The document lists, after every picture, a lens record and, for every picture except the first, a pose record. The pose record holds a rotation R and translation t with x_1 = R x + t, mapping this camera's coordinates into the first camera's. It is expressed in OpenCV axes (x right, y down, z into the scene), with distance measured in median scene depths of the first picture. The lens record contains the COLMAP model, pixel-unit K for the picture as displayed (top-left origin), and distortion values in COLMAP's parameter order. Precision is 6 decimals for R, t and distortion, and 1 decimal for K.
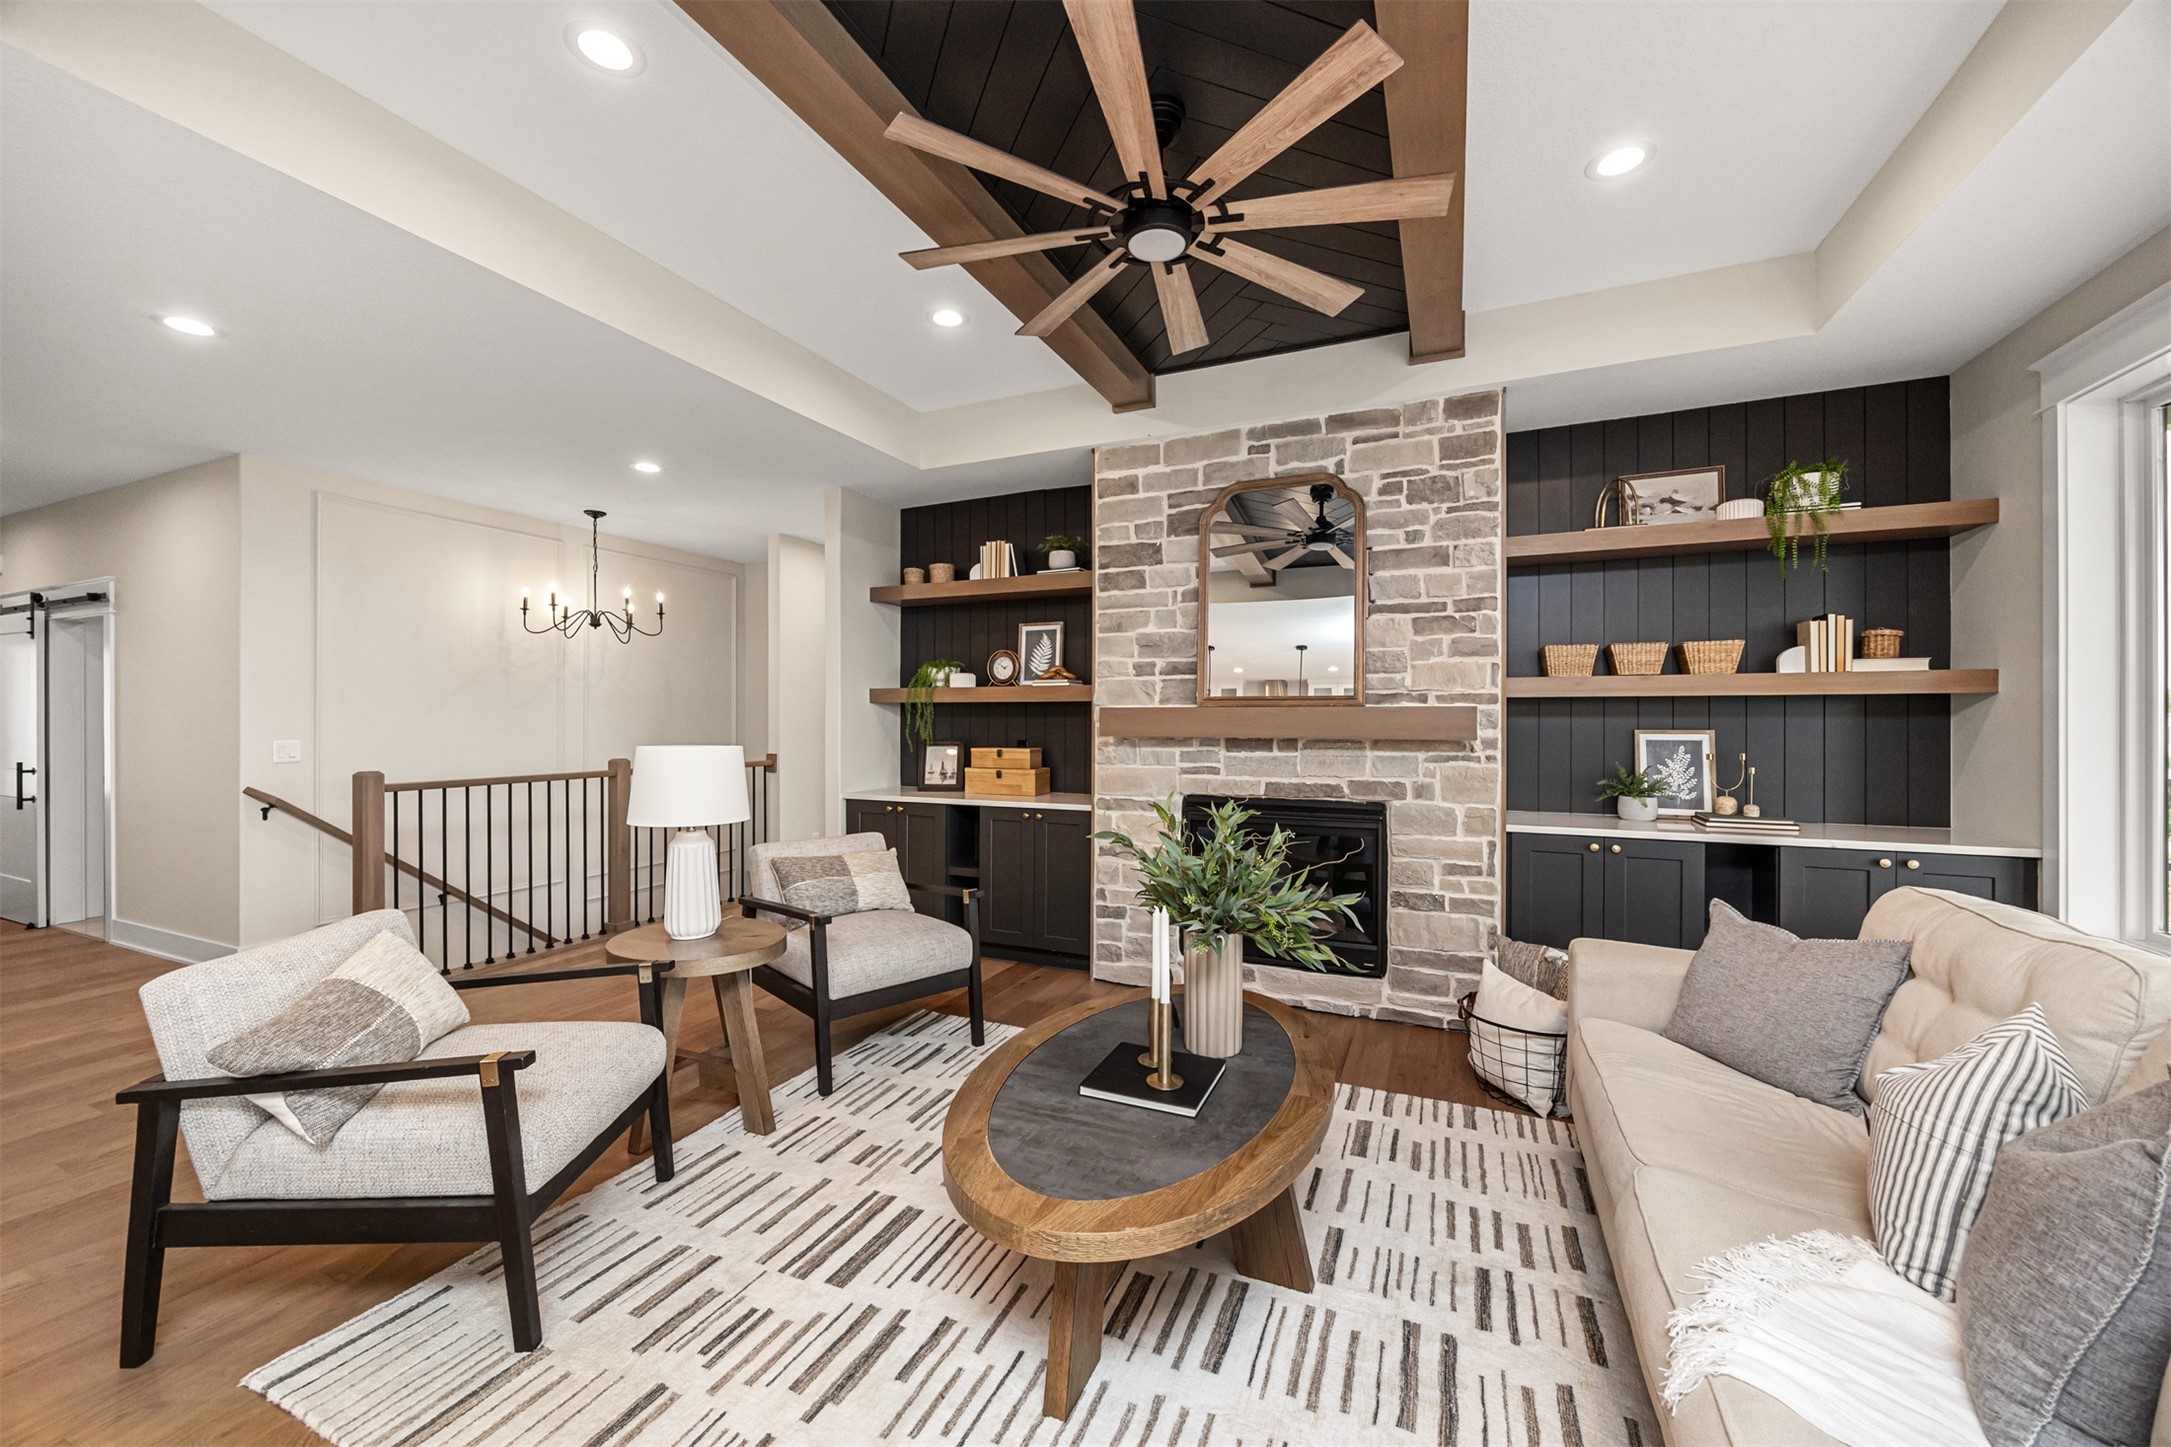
lens RADIAL K [[829.9, 0, 1075.8], [0, 829.9, 717.7], [0, 0, 1]] dist [-0.006502, 0.000305]
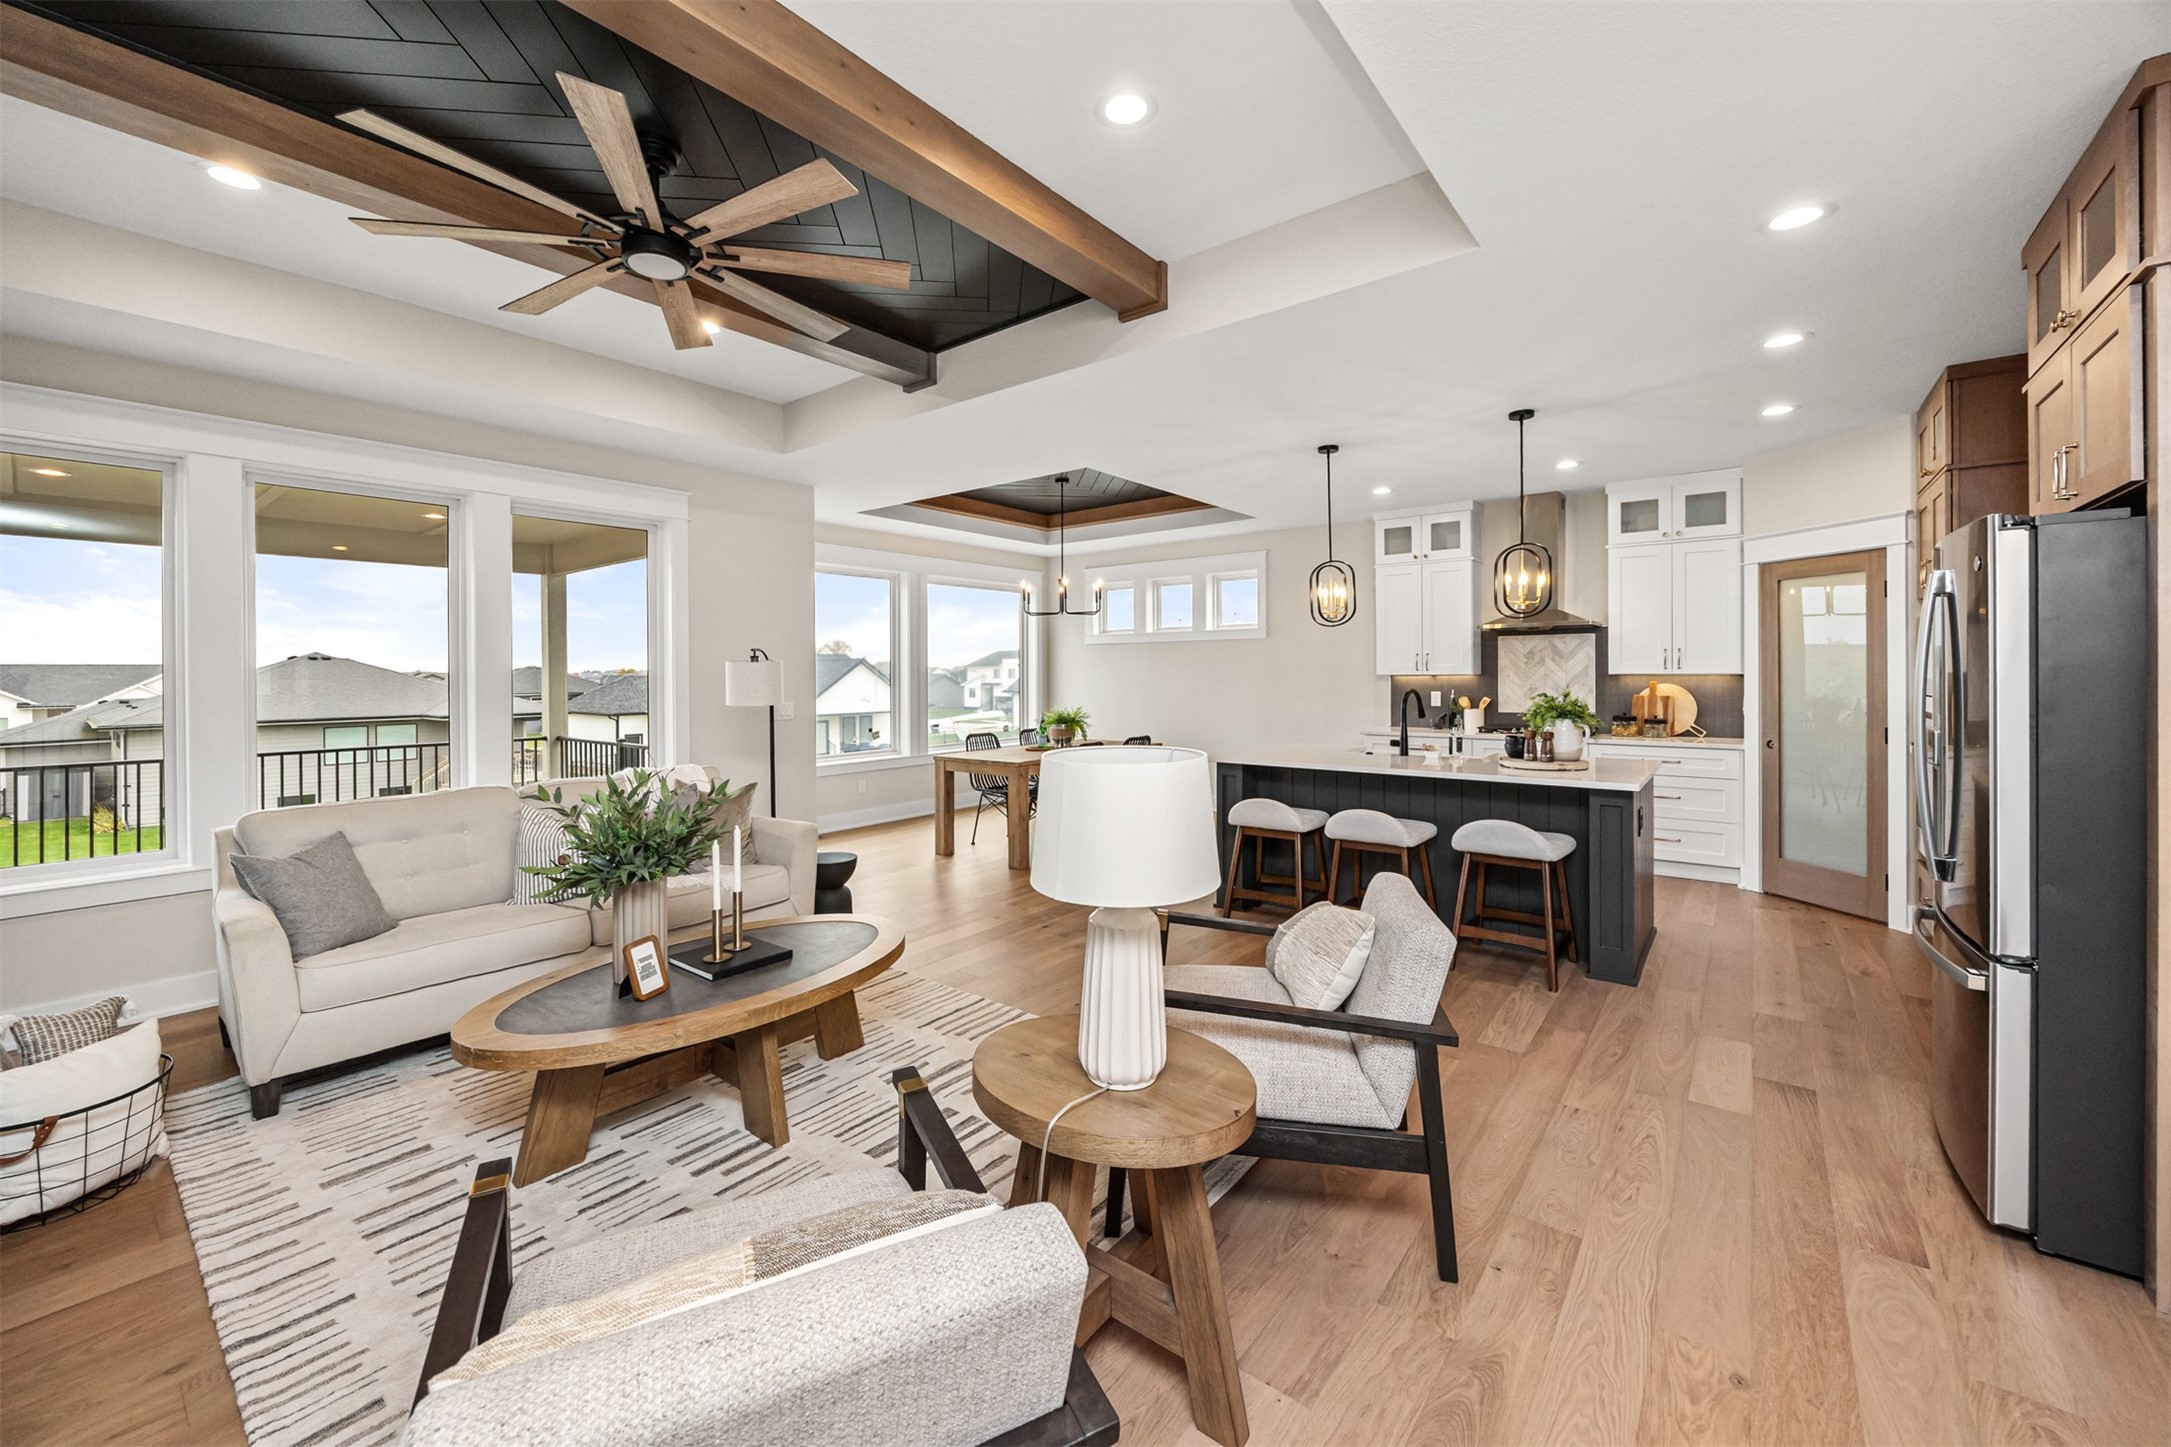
lens RADIAL K [[848.2, 0, 1078.7], [0, 848.2, 674.6], [0, 0, 1]] dist [-0.002404, -0.000114]
pose [[-0.968930, 0.006733, 0.247245, -0.422238], [0.007671, 0.999967, 0.002830, -0.015856], [-0.247217, 0.004638, -0.968949, 1.148003]]
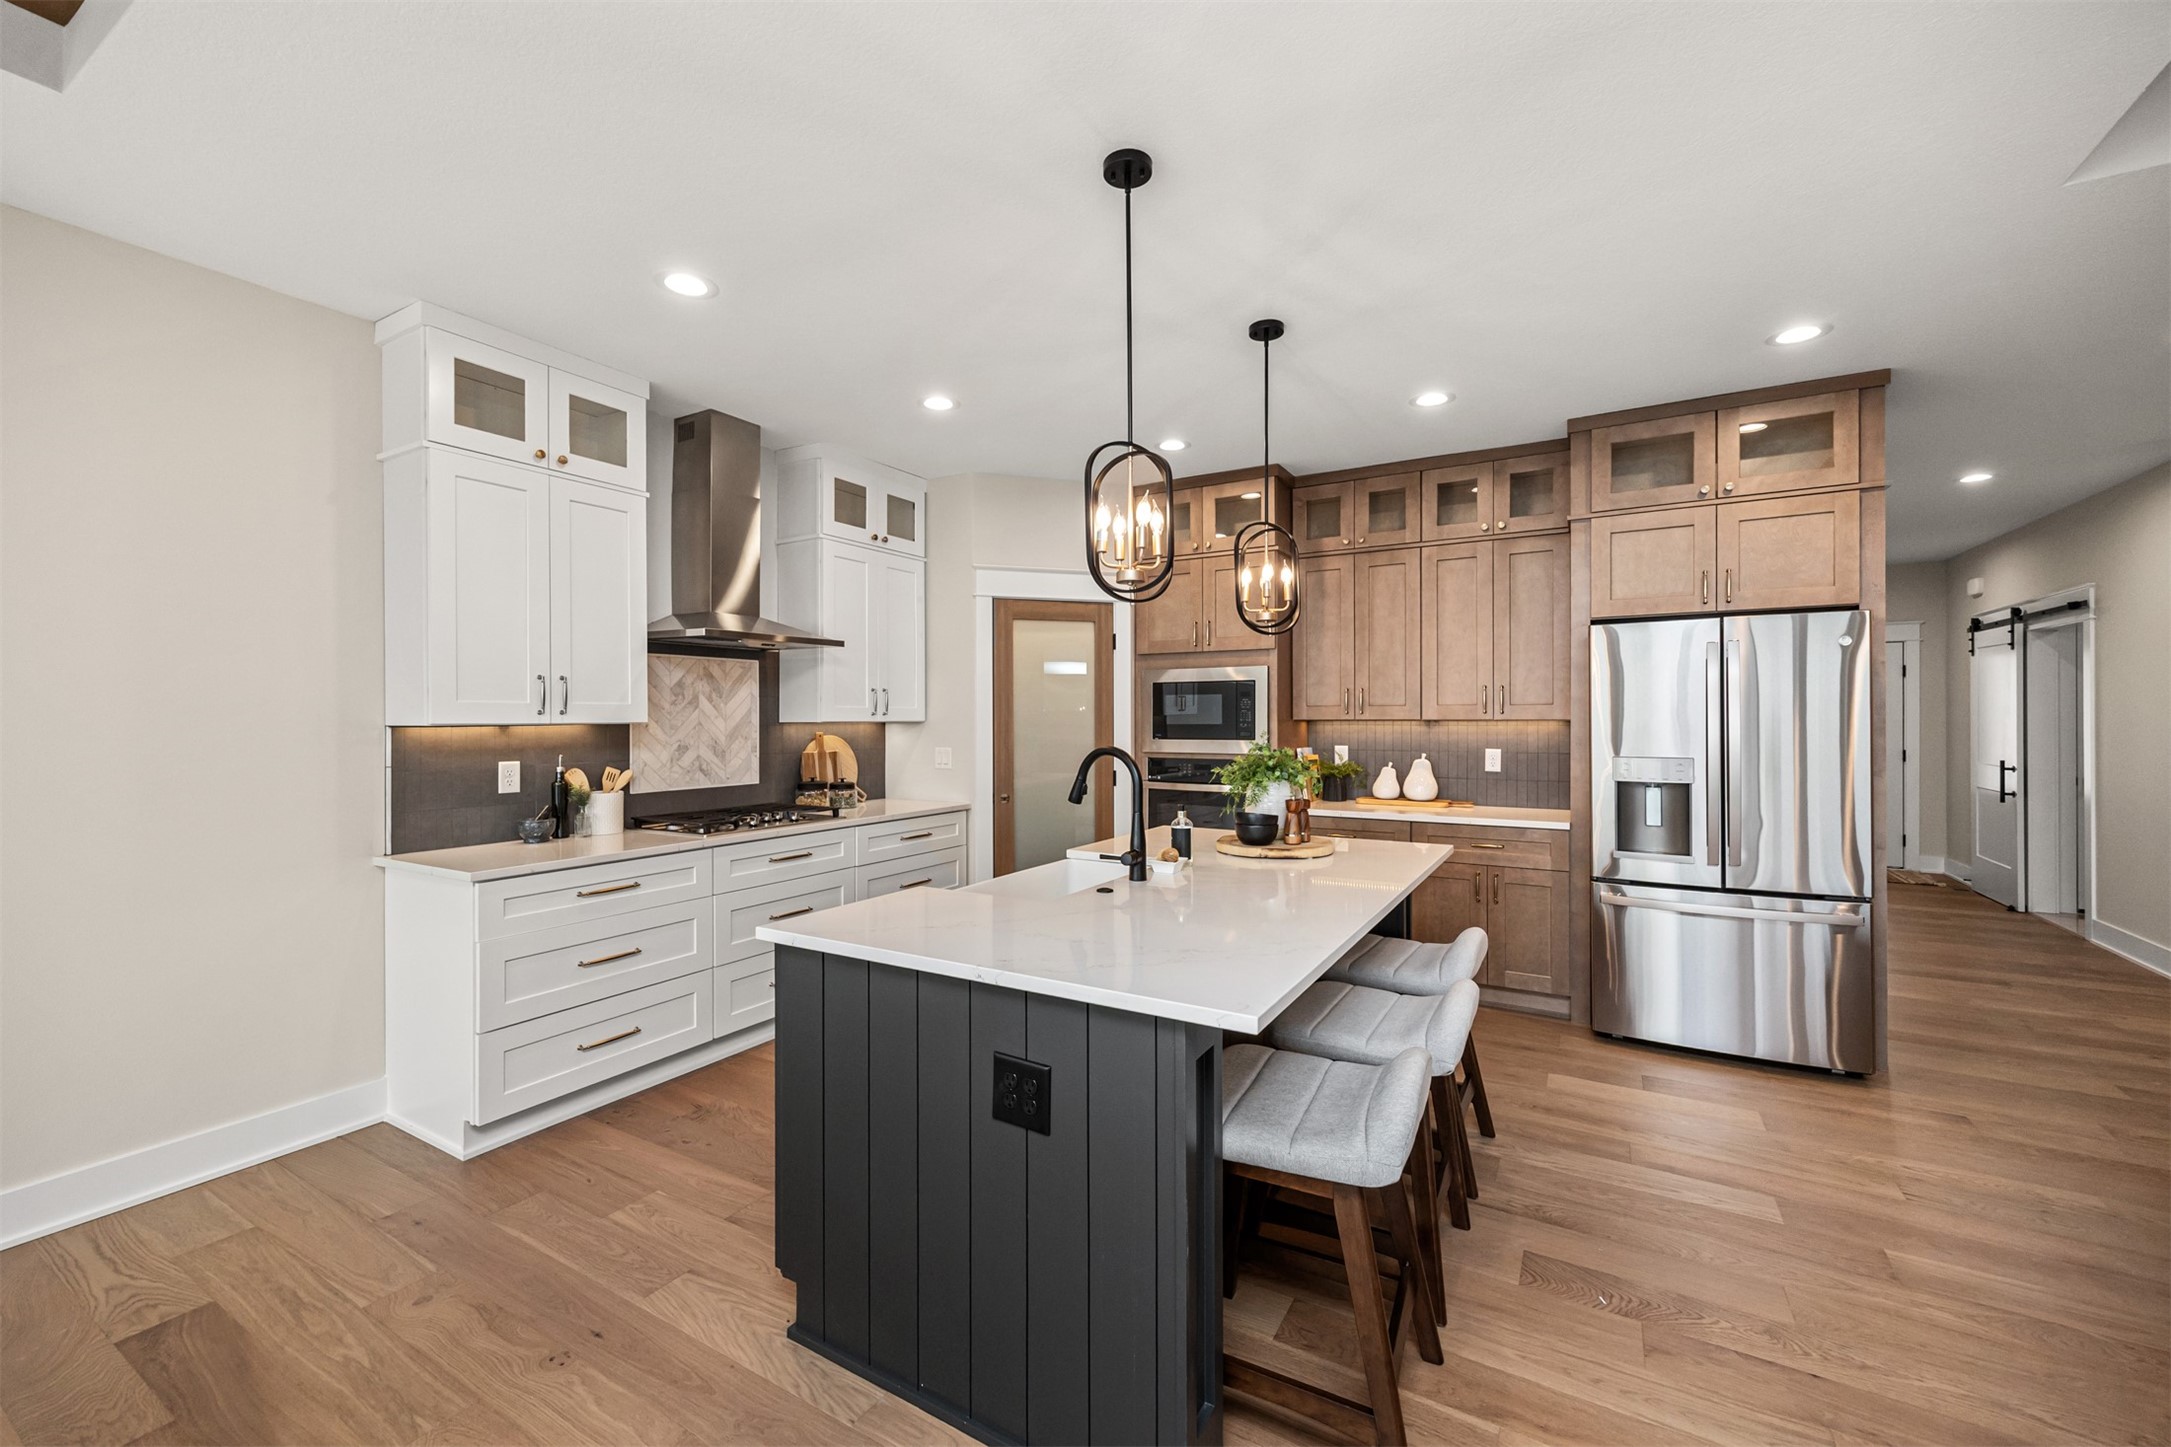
lens RADIAL K [[872.9, 0, 1078.5], [0, 872.9, 719.1], [0, 0, 1]] dist [0.006335, -0.000129]
pose [[-0.114179, 0.001573, -0.993459, 0.071681], [0.002284, 0.999997, 0.001321, -0.009072], [0.993458, -0.002119, -0.114183, -0.156778]]
